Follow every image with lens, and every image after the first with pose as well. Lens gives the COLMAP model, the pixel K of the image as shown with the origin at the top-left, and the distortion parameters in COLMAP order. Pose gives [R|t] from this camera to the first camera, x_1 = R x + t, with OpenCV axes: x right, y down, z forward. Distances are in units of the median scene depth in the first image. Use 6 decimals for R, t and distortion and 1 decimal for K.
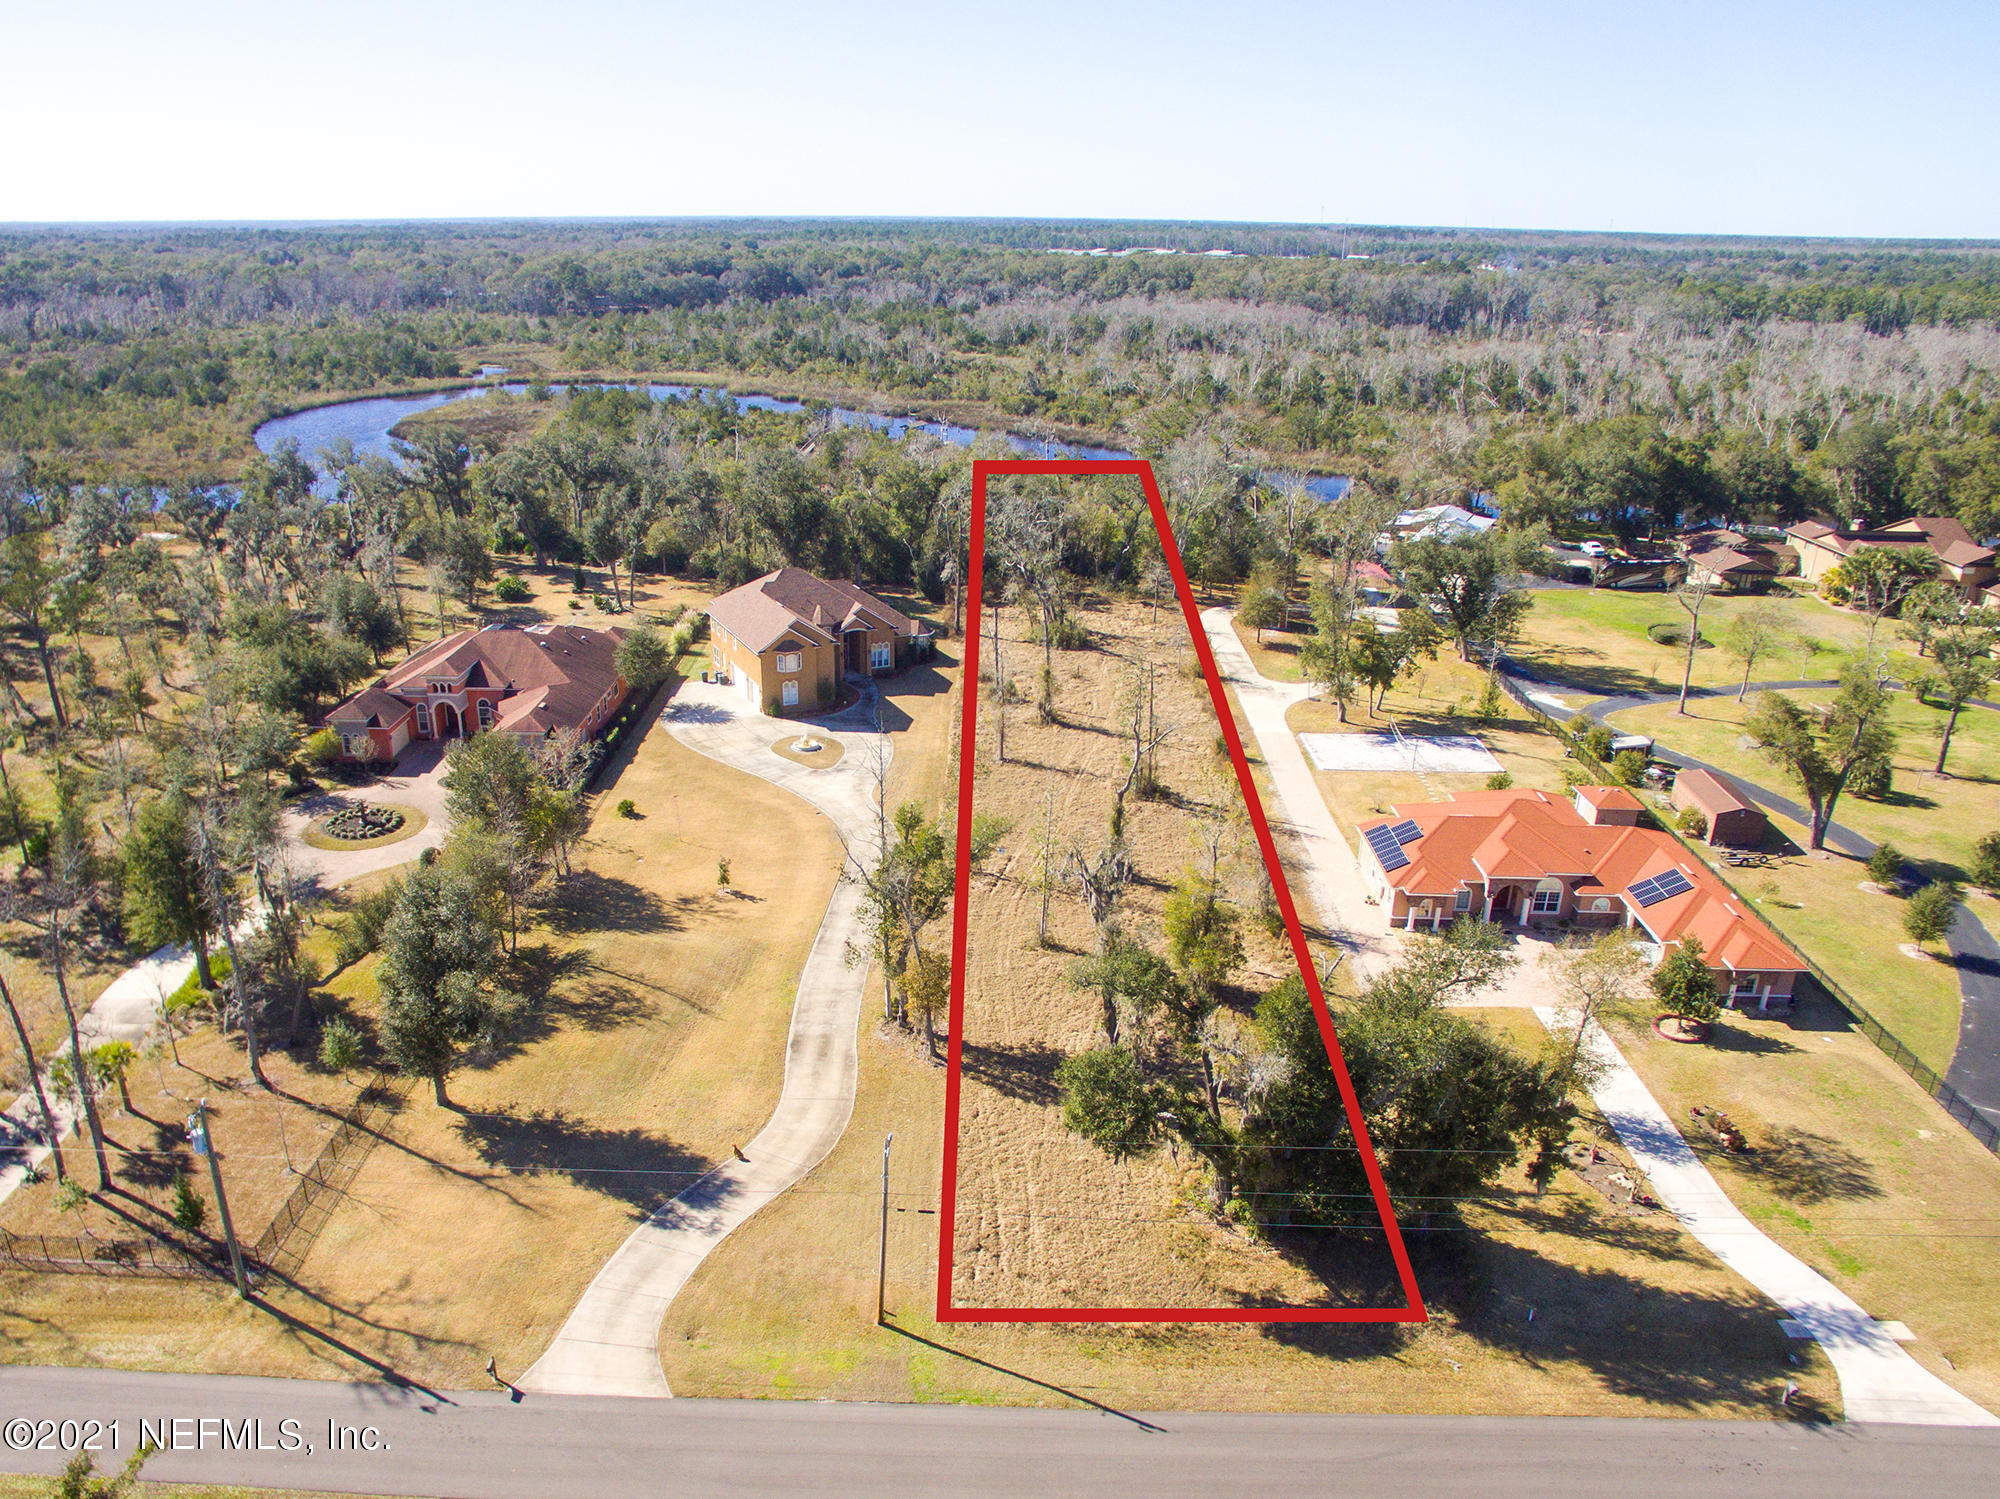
lens RADIAL K [[1487.3, 0, 940.5], [0, 1487.3, 841.6], [0, 0, 1]] dist [-0.123890, 0.092958]
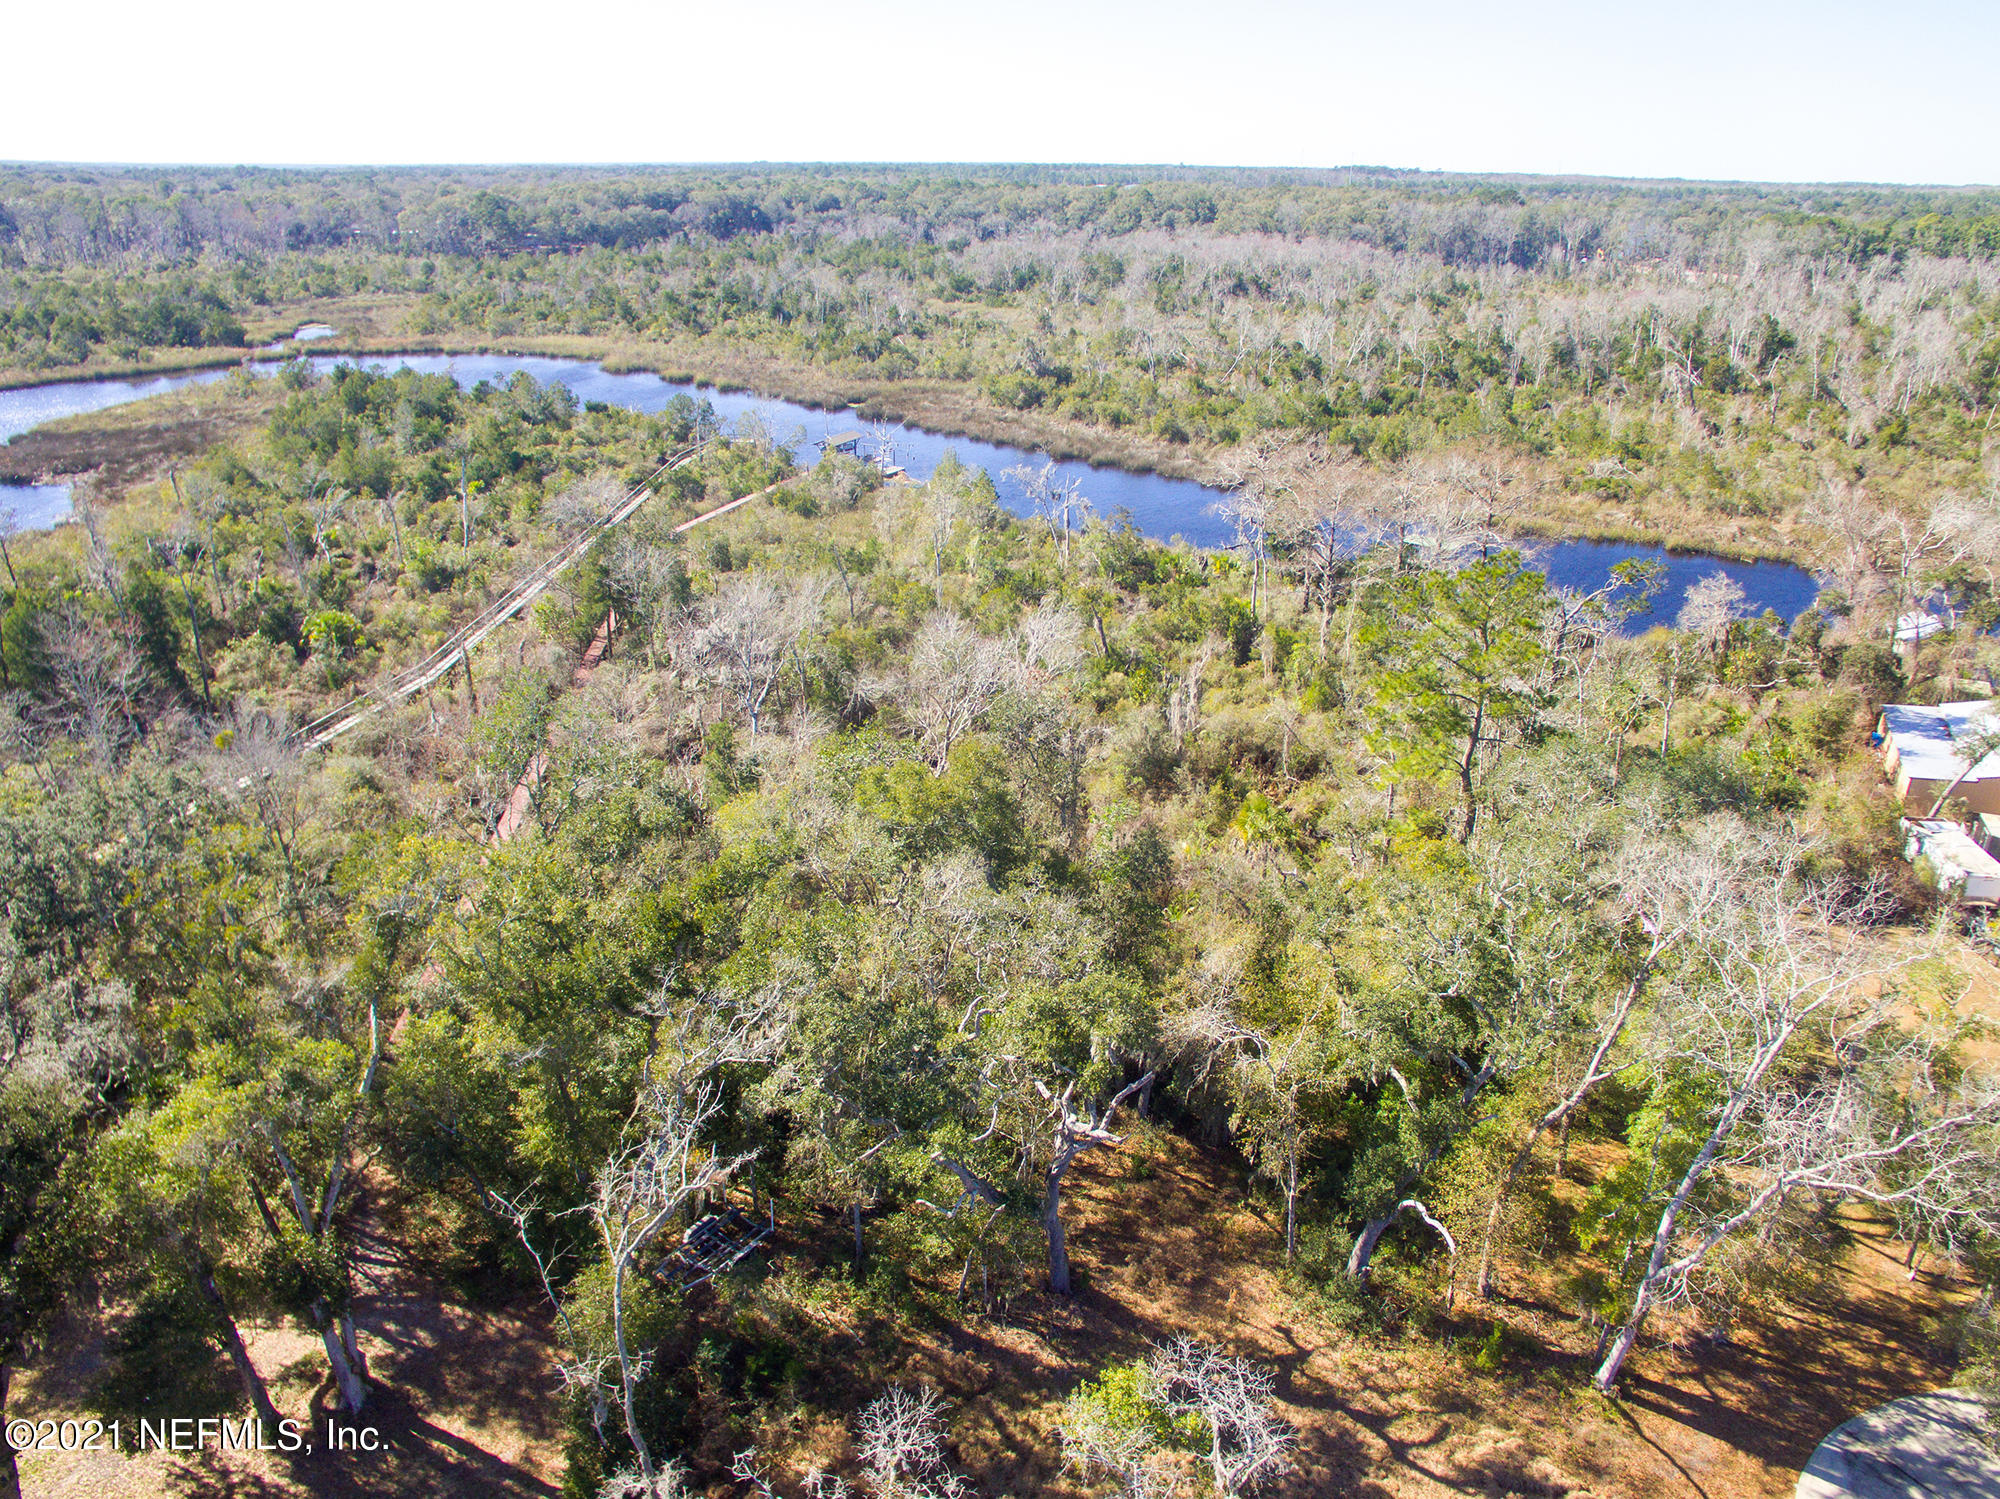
lens RADIAL K [[1341.3, 0, 1043.9], [0, 1341.3, 761.4], [0, 0, 1]] dist [-0.120949, 0.089573]
pose [[0.997769, -0.024057, 0.062277, 0.043645], [0.022637, 0.999470, 0.023401, -0.251585], [-0.062807, -0.021939, 0.997785, 0.700160]]
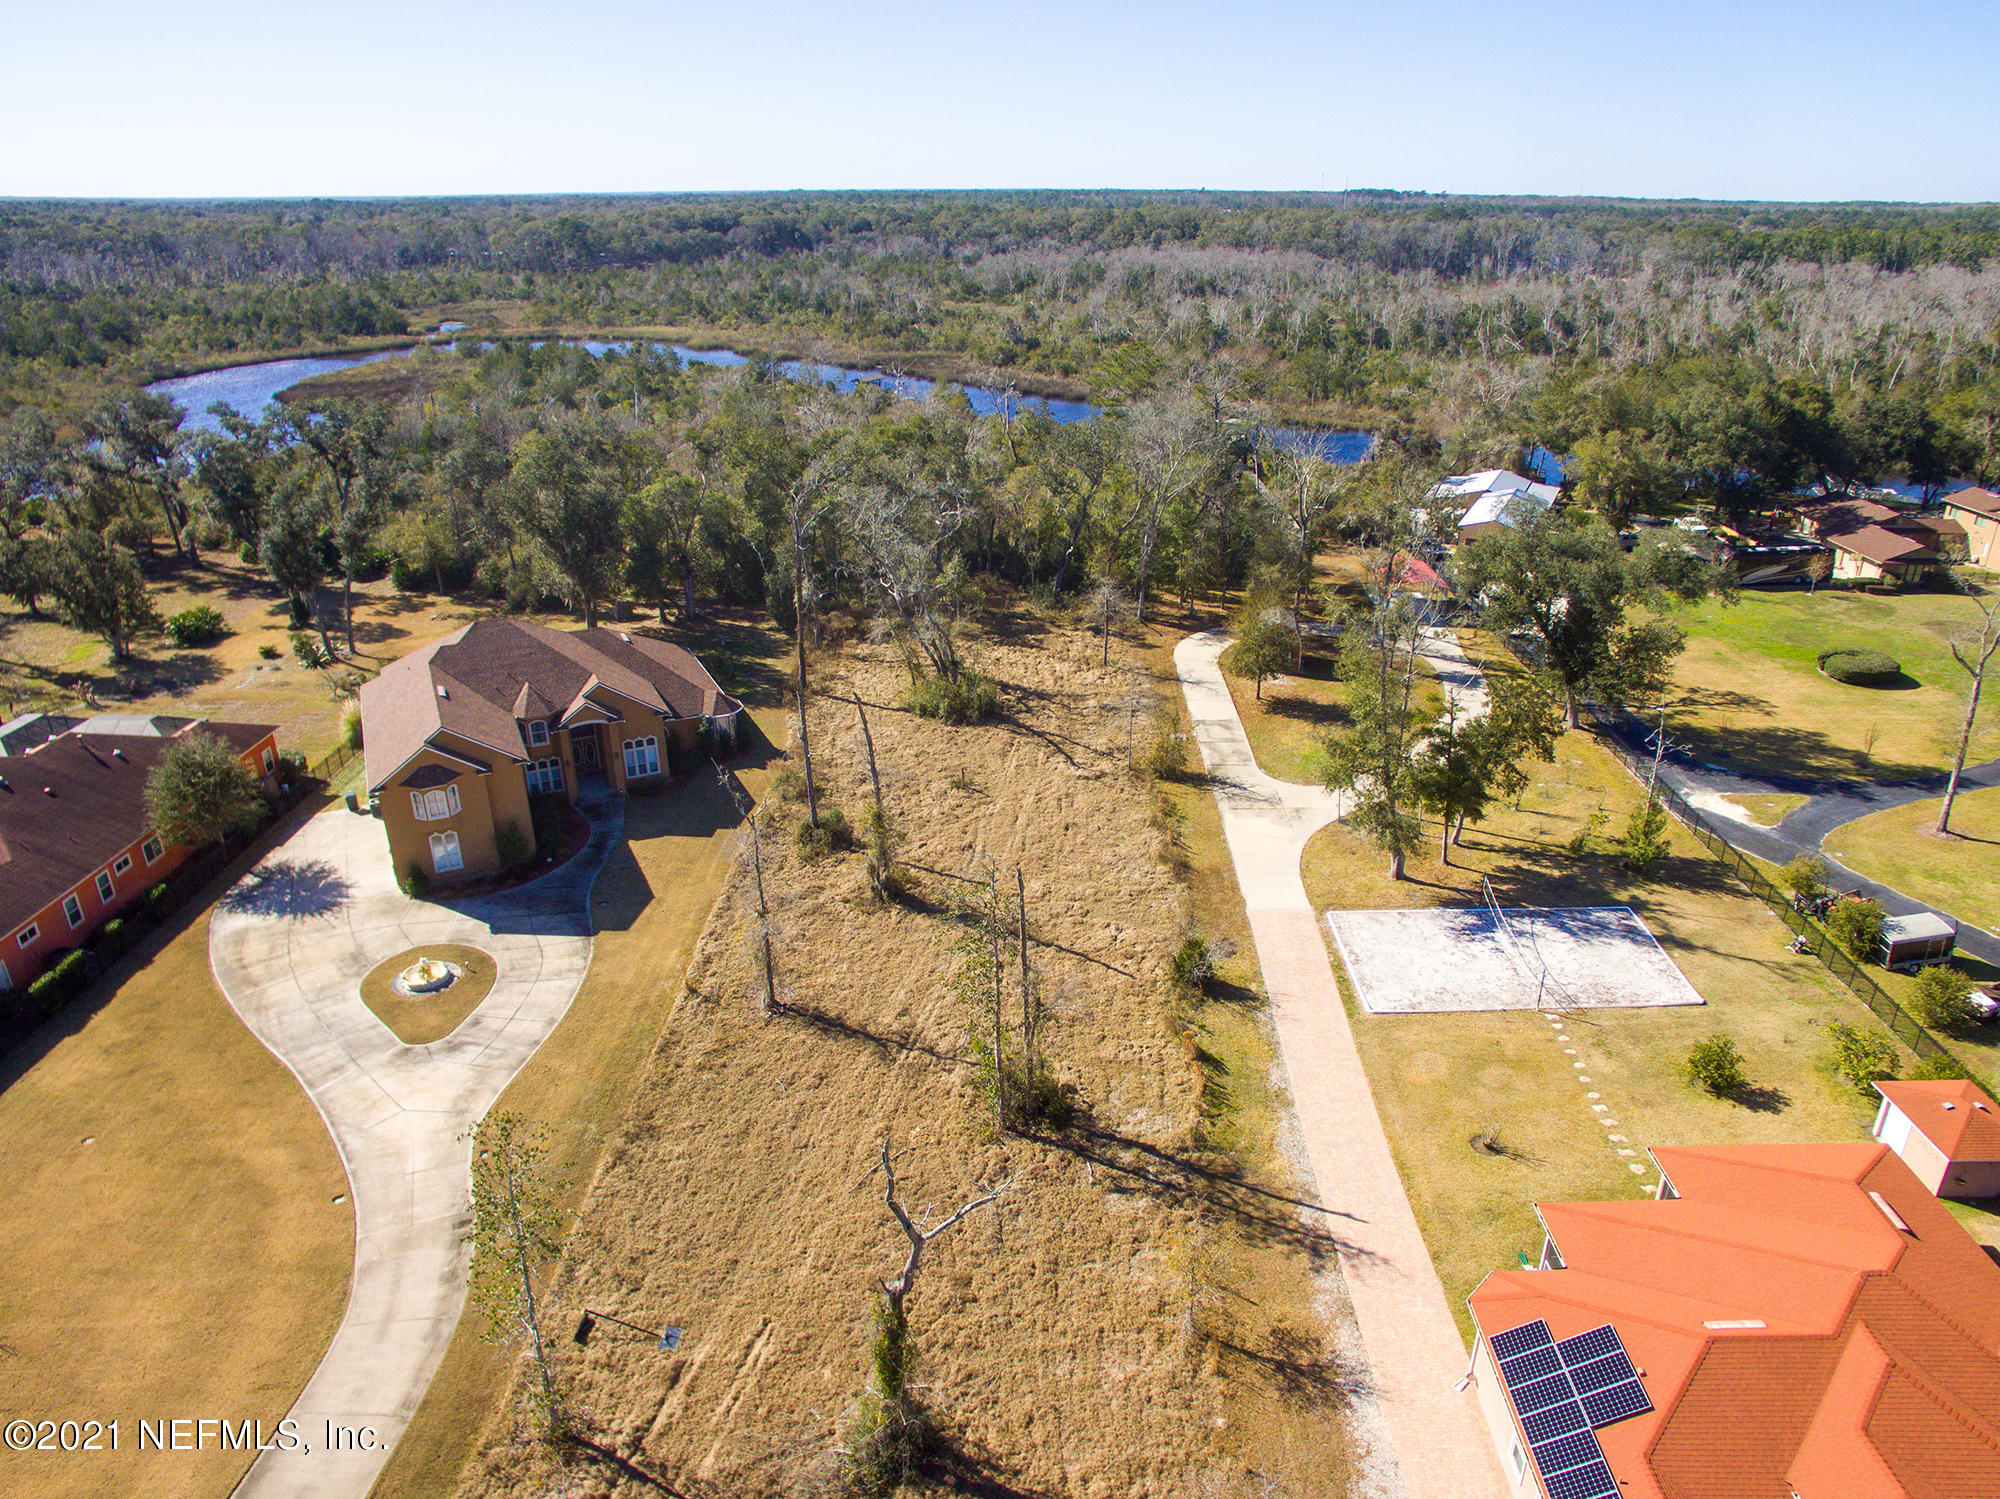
lens RADIAL K [[1341.3, 0, 1043.9], [0, 1341.3, 761.4], [0, 0, 1]] dist [-0.120949, 0.089573]
pose [[0.998981, -0.022414, 0.039174, 0.076941], [0.022210, 0.999737, 0.005636, -0.090801], [-0.039290, -0.004760, 0.999217, 0.326973]]
